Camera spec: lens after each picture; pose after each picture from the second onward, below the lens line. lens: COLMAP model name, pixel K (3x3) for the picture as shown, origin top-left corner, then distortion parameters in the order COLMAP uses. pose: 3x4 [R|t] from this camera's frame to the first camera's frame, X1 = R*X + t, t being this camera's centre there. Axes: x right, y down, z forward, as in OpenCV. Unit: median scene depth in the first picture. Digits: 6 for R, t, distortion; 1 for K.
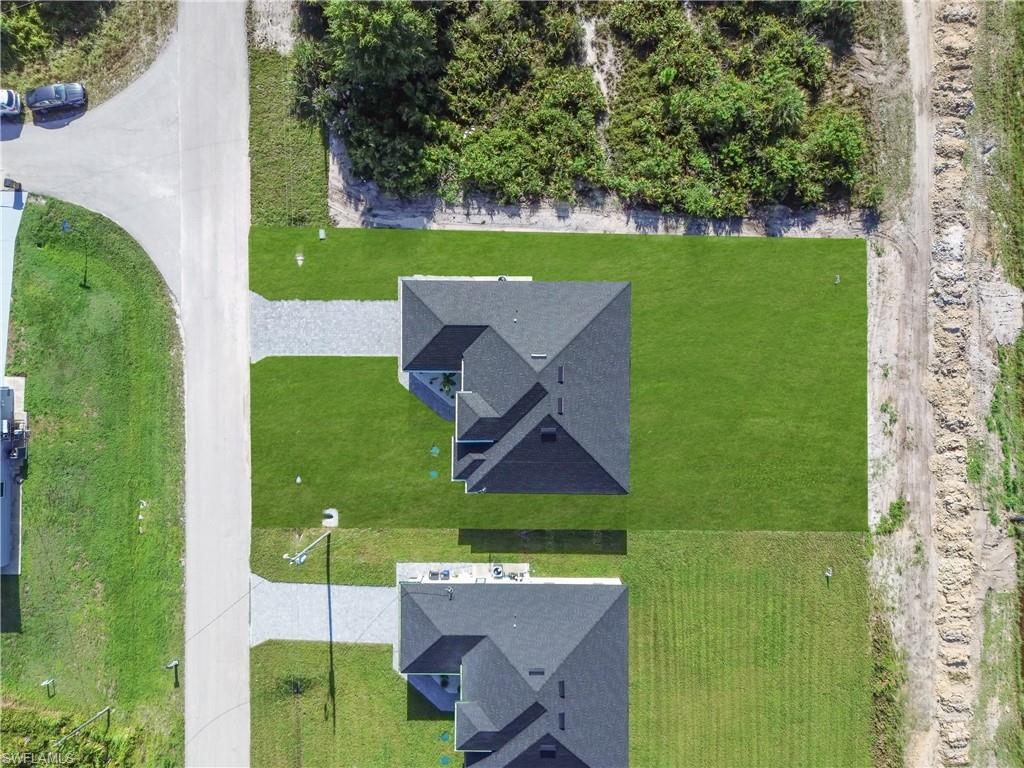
lens RADIAL K [[714.9, 0, 512.0], [0, 714.9, 384.0], [0, 0, 1]] dist [0.083963, -0.091410]
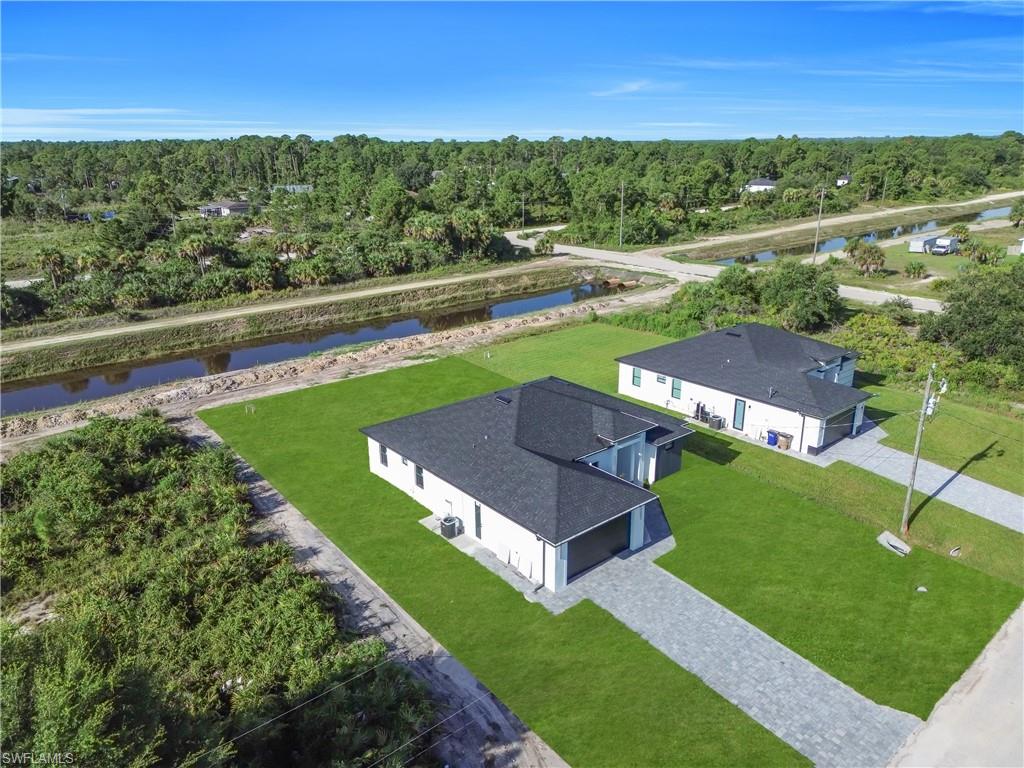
lens RADIAL K [[714.9, 0, 512.0], [0, 714.9, 384.0], [0, 0, 1]] dist [0.083963, -0.091410]
pose [[-0.650189, -0.220642, 0.727029, -0.487666], [0.759391, -0.219016, 0.612664, -0.463944], [0.024051, 0.950447, 0.309955, 0.661271]]
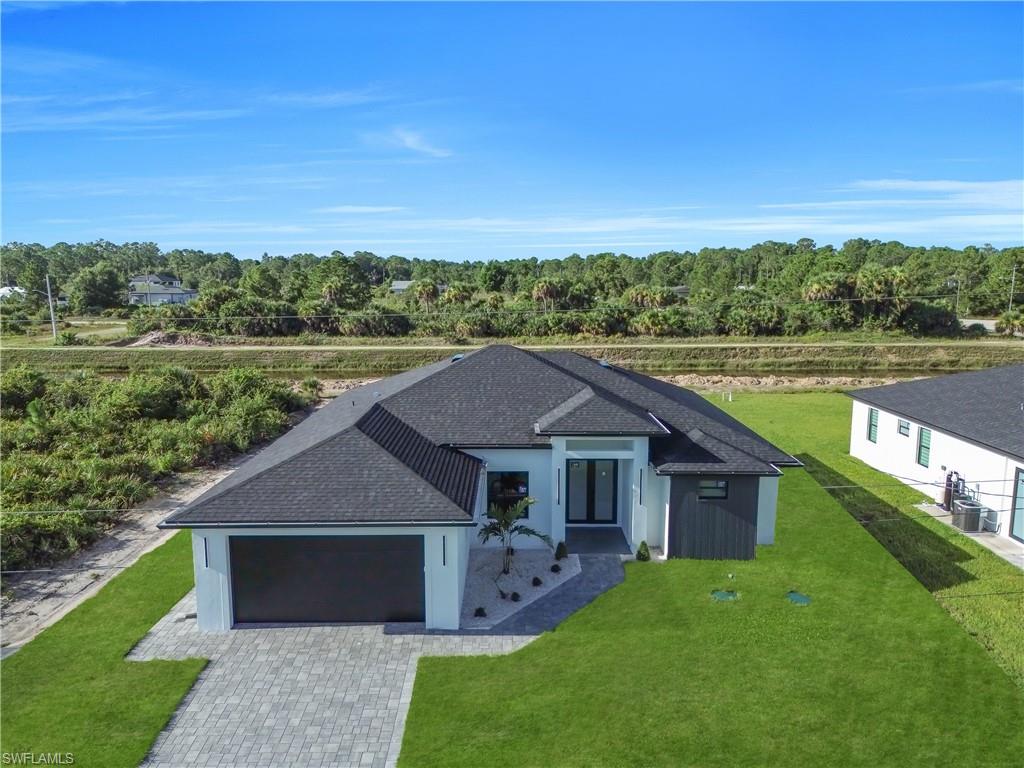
lens RADIAL K [[714.9, 0, 512.0], [0, 714.9, 384.0], [0, 0, 1]] dist [0.083963, -0.091410]
pose [[-0.005395, -0.138835, 0.990301, -0.415042], [0.999933, -0.010911, 0.003918, -0.003247], [0.010261, 0.990255, 0.138885, 0.851801]]
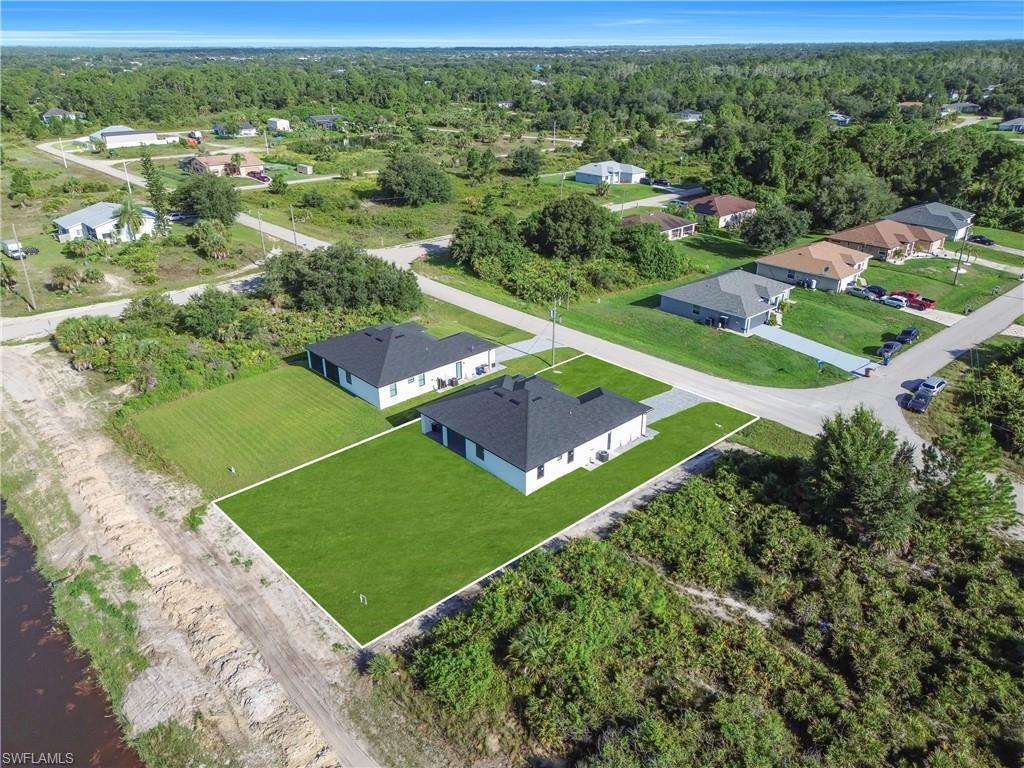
lens RADIAL K [[714.9, 0, 512.0], [0, 714.9, 384.0], [0, 0, 1]] dist [0.083963, -0.091410]
pose [[-0.730544, 0.310555, -0.608162, 0.768623], [-0.682701, -0.312594, 0.660458, -0.773482], [0.015000, 0.897686, 0.440380, 0.358737]]
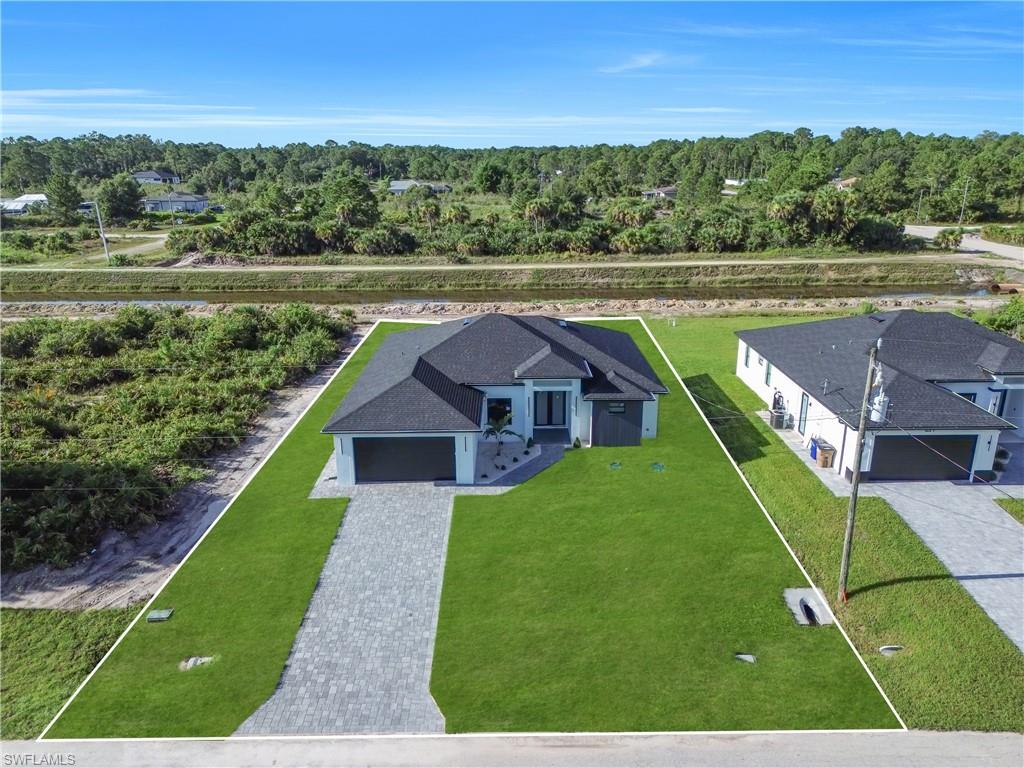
lens RADIAL K [[714.9, 0, 512.0], [0, 714.9, 384.0], [0, 0, 1]] dist [0.083963, -0.091410]
pose [[-0.008982, -0.290413, 0.956859, -0.651850], [0.999821, -0.018568, 0.003749, 0.004523], [0.016678, 0.956721, 0.290528, 0.754176]]
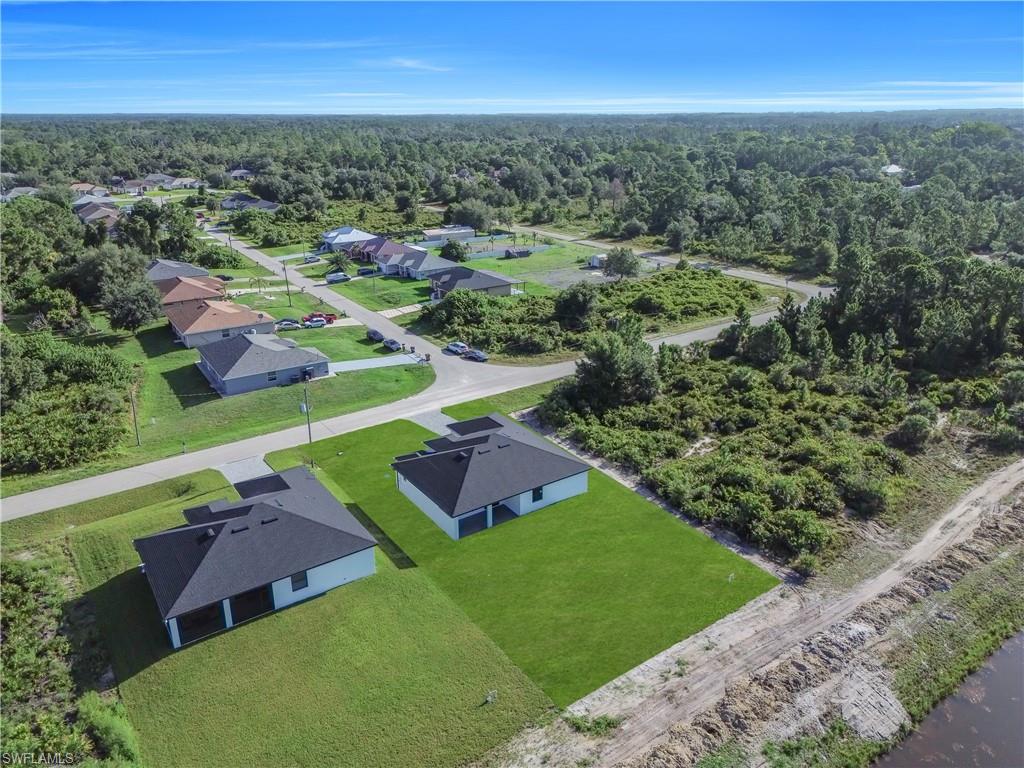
lens RADIAL K [[714.9, 0, 512.0], [0, 714.9, 384.0], [0, 0, 1]] dist [0.083963, -0.091410]
pose [[0.575432, 0.302335, -0.759916, 0.959543], [-0.817779, 0.200514, -0.539473, 0.608689], [-0.010728, 0.931873, 0.362626, 0.362806]]
